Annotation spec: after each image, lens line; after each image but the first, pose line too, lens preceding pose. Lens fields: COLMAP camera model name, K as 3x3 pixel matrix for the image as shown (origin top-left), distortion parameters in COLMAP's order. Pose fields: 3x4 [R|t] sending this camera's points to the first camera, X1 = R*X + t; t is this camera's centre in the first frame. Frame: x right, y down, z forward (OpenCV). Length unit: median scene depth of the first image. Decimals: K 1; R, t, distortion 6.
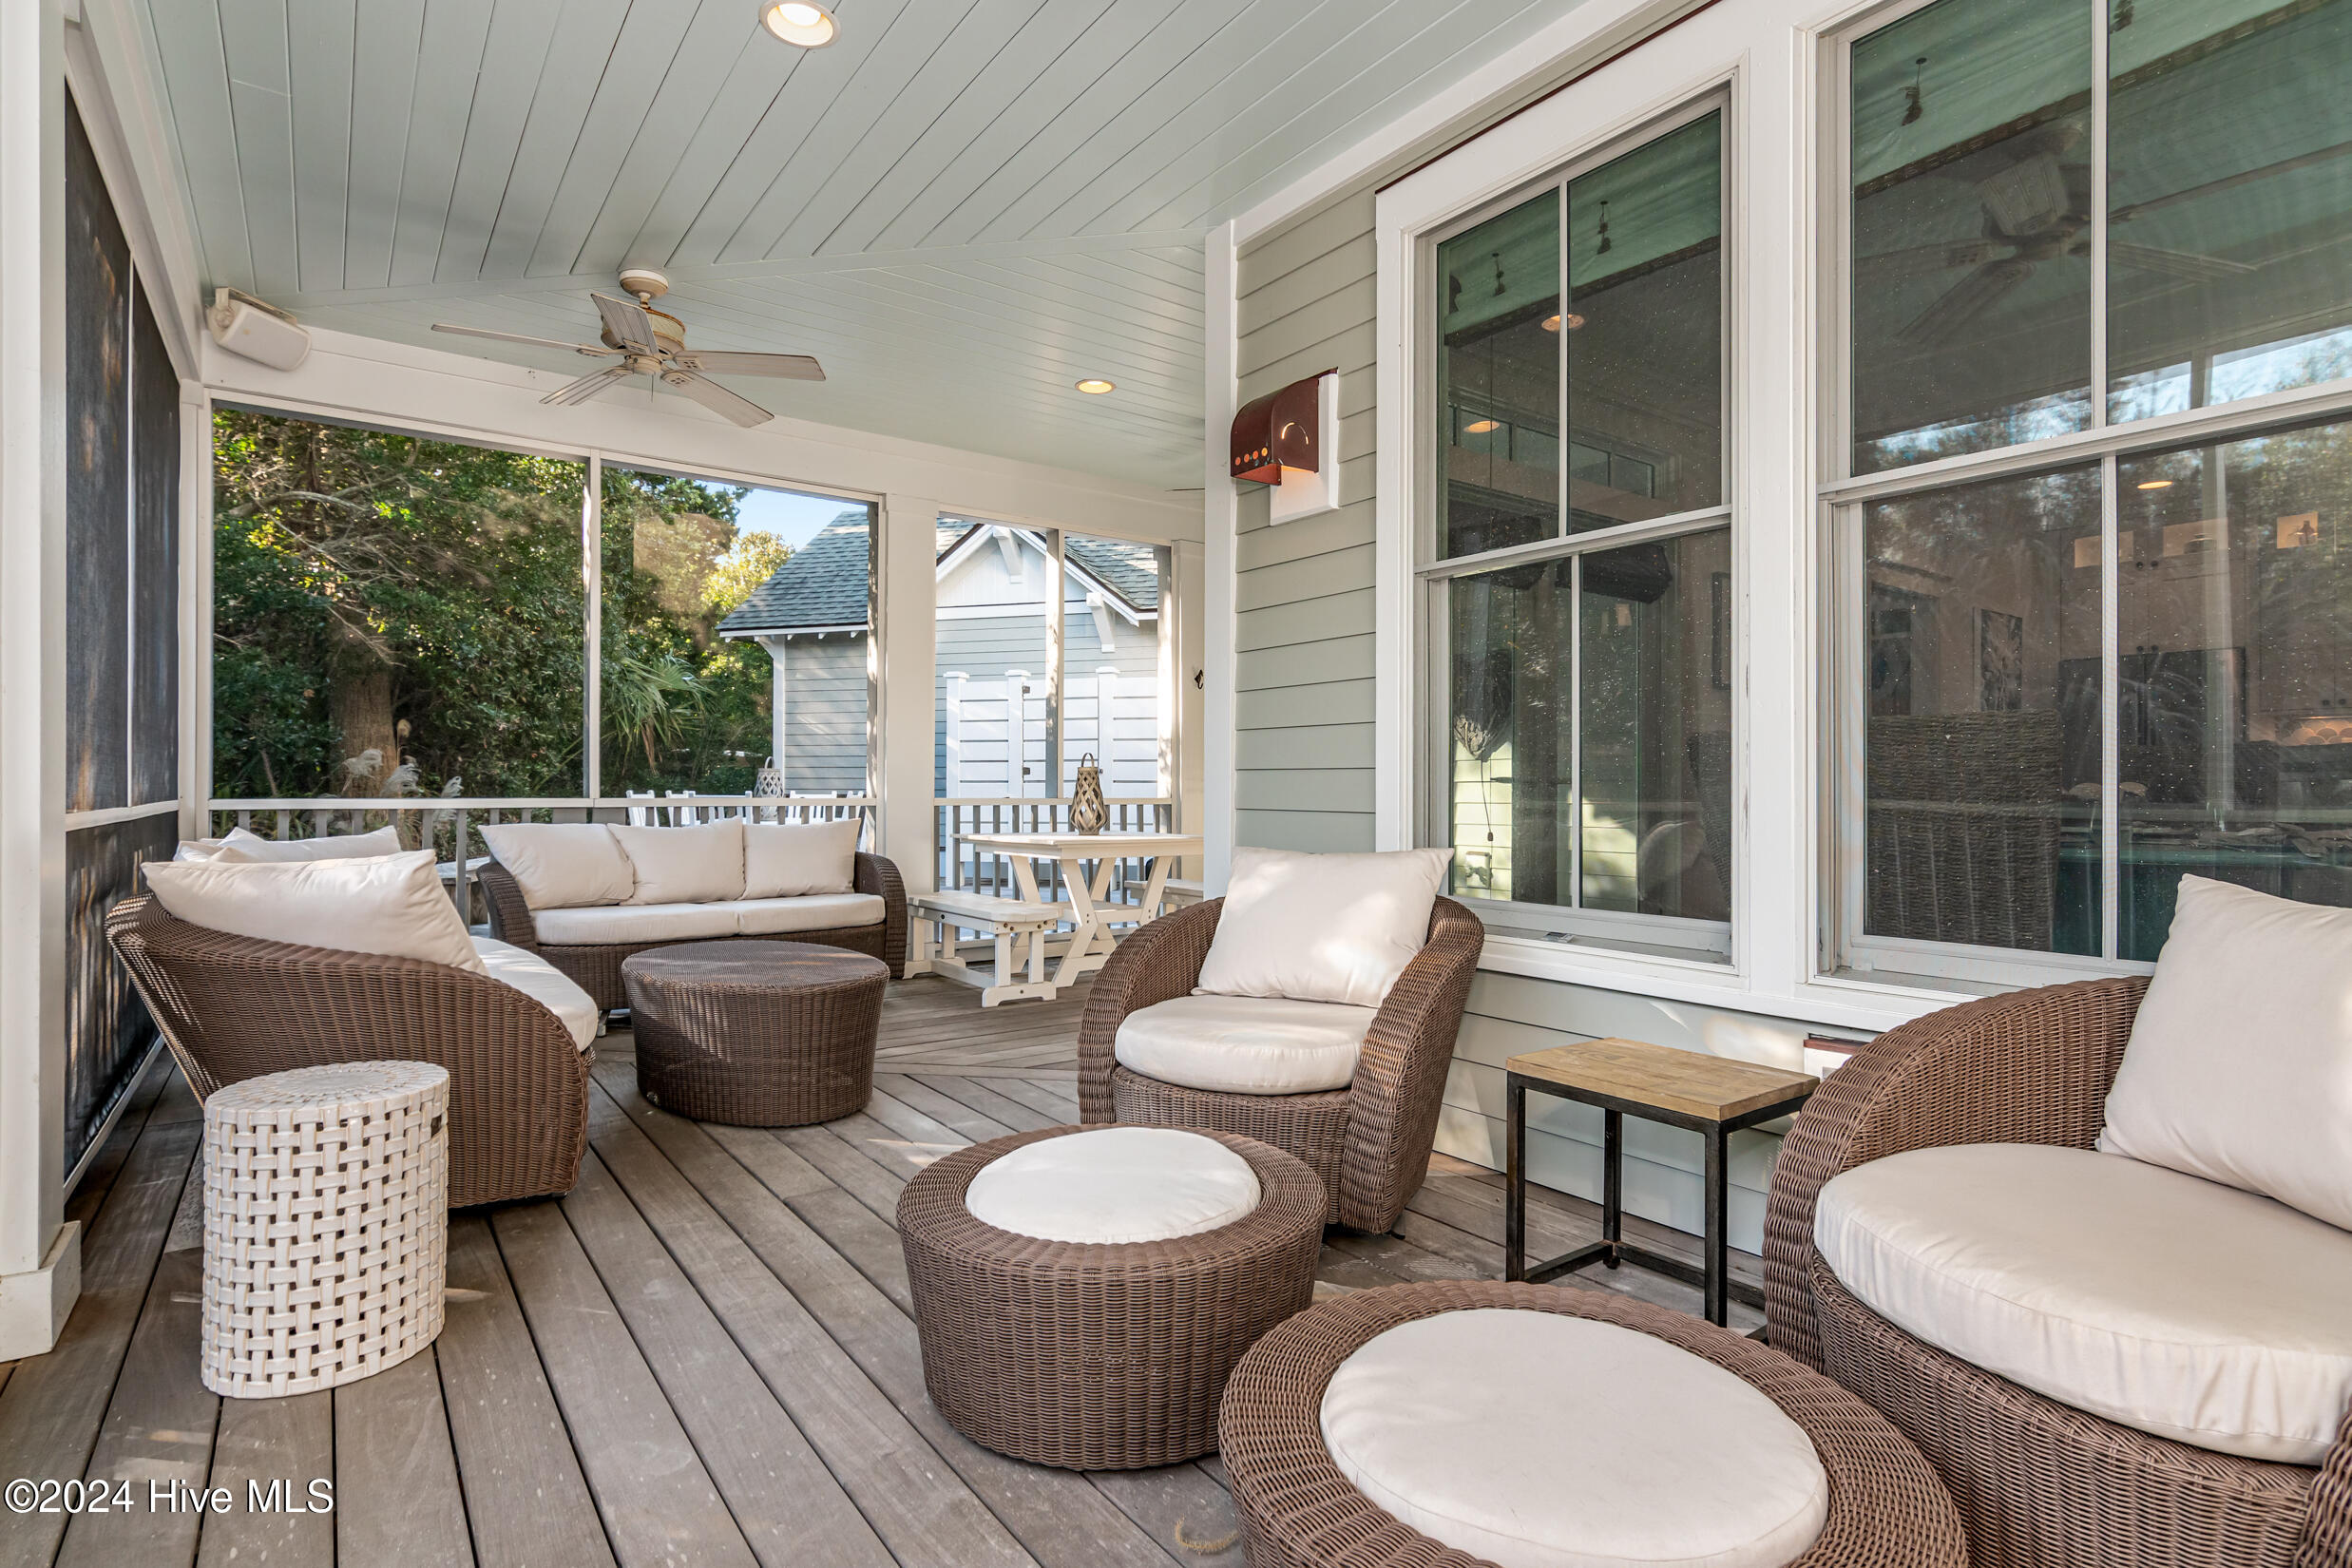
lens RADIAL K [[1173.0, 0, 1176.0], [0, 1173.0, 784.0], [0, 0, 1]] dist [-0.001117, -0.000290]
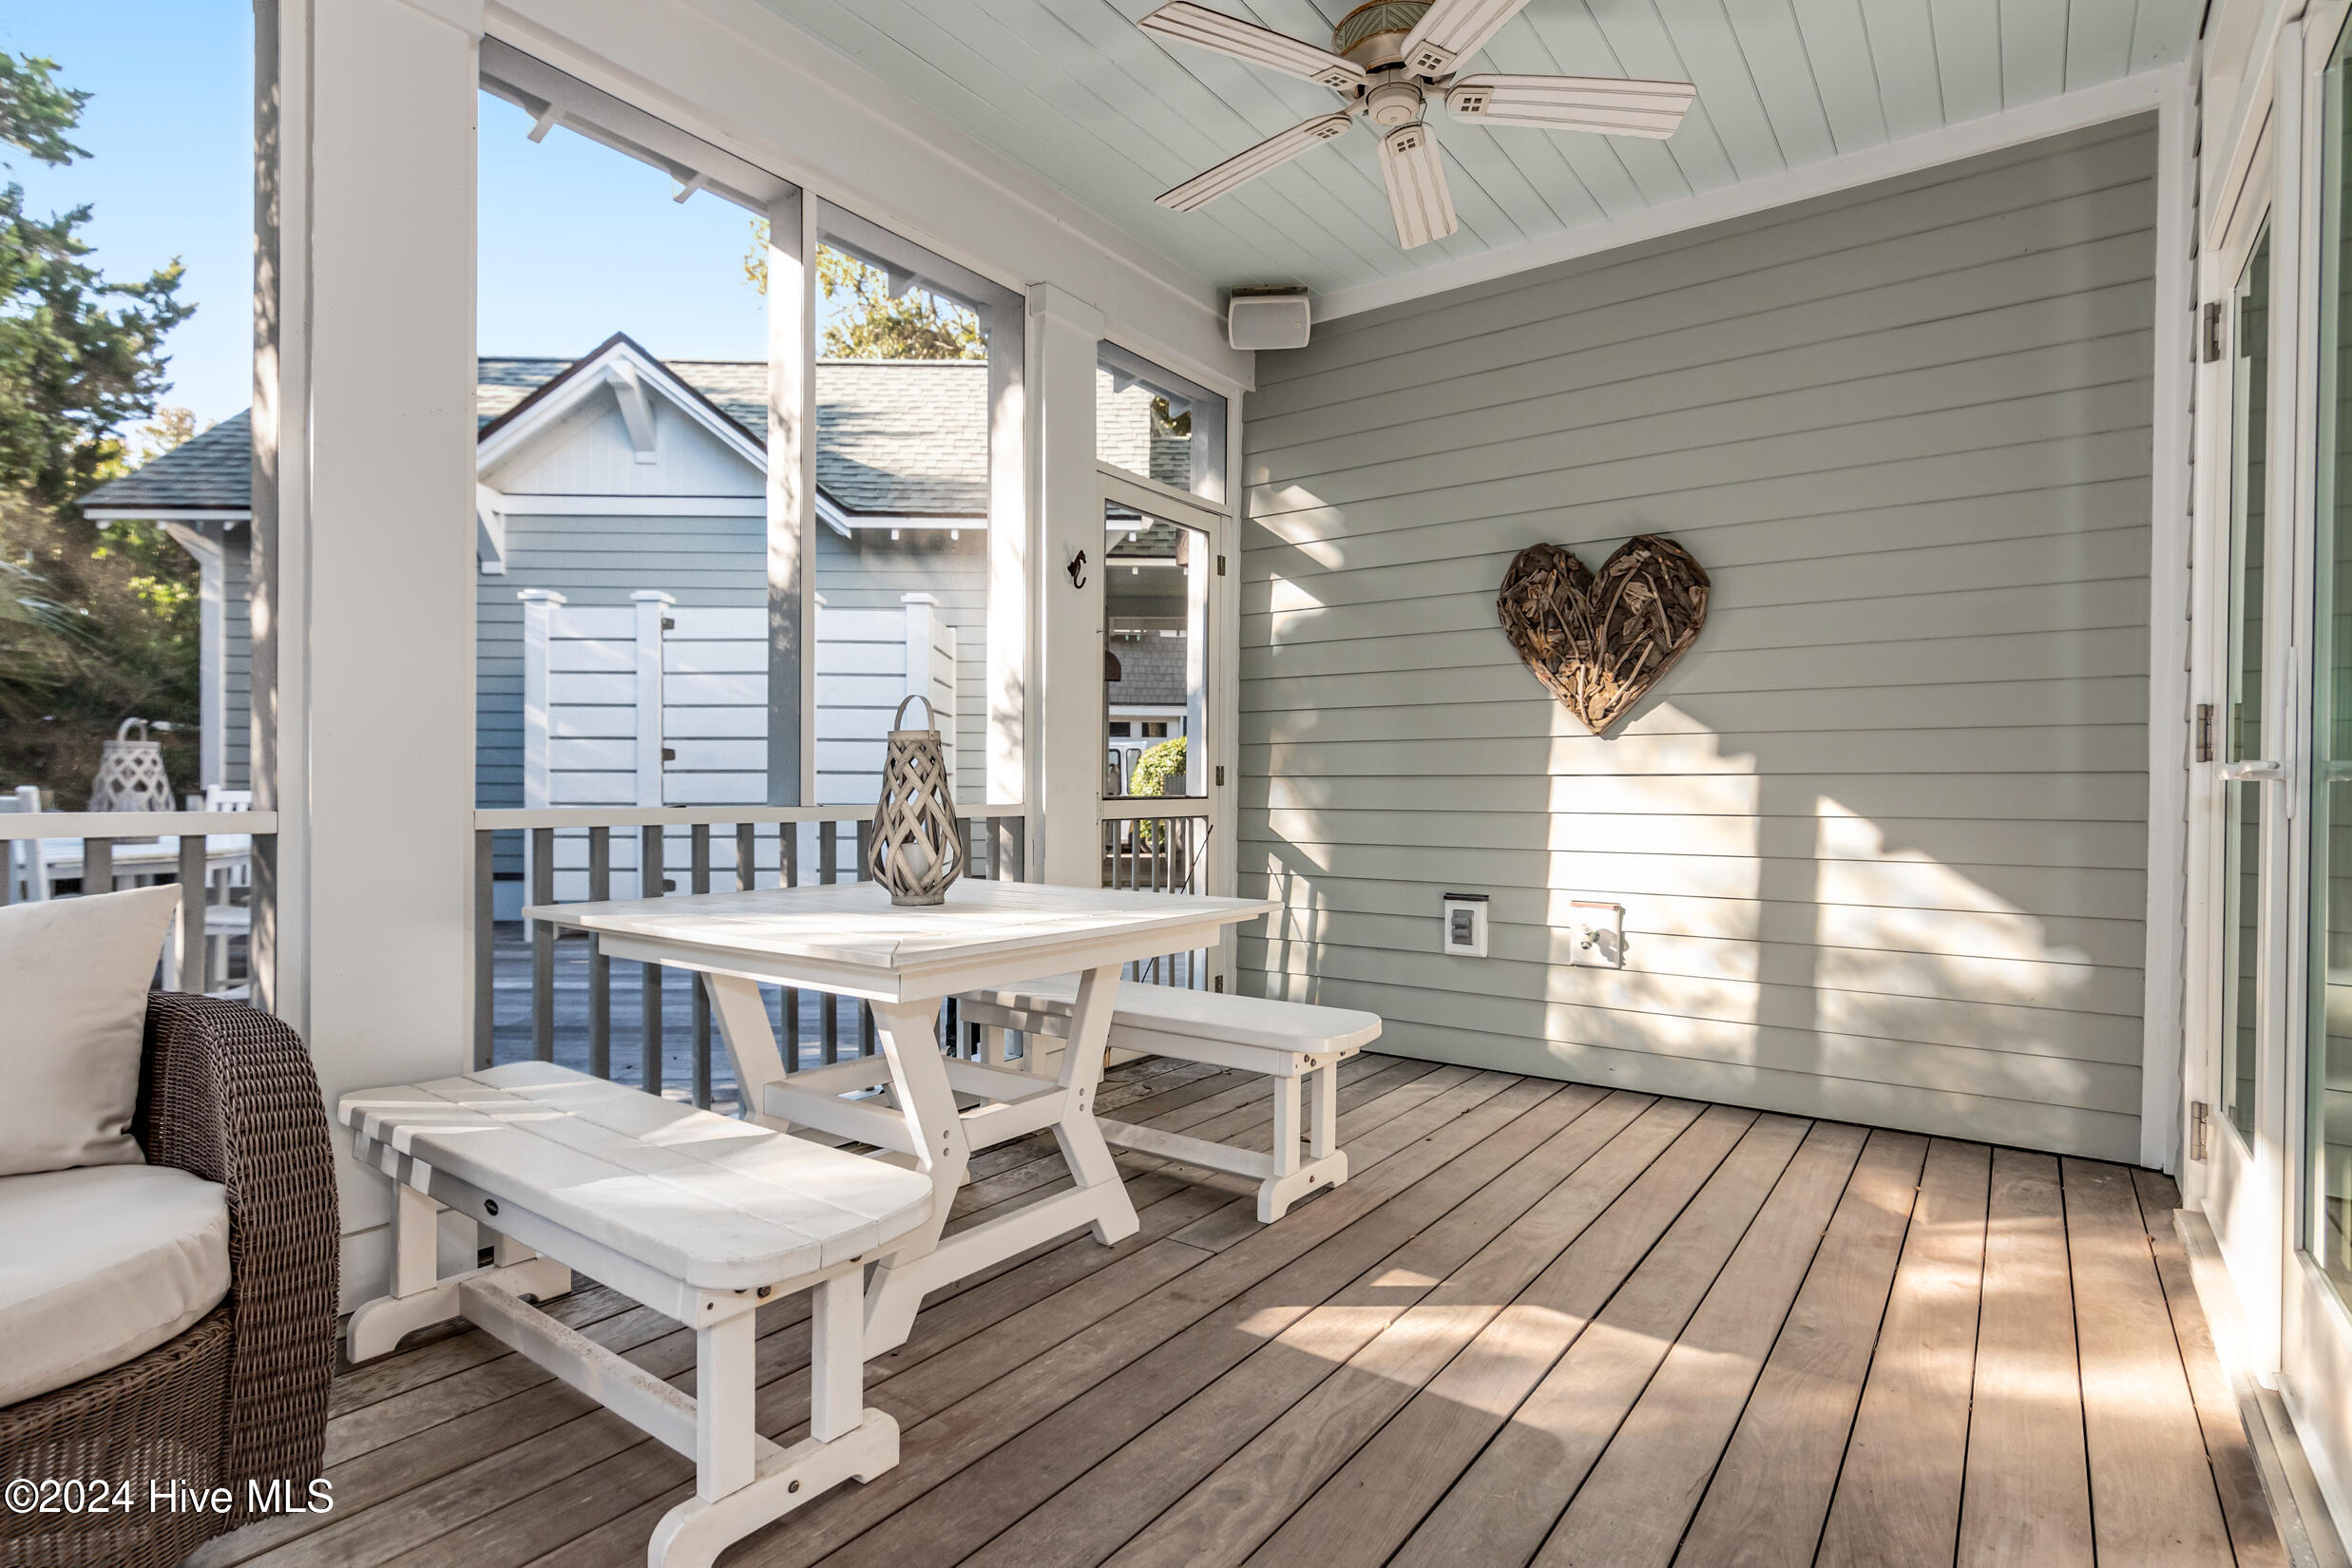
lens RADIAL K [[1173.0, 0, 1176.0], [0, 1173.0, 784.0], [0, 0, 1]] dist [-0.001117, -0.000290]
pose [[0.952697, 0.002527, 0.303912, -0.093429], [-0.004297, 0.999977, 0.005156, 0.000231], [-0.303892, -0.006218, 0.952686, 0.509714]]
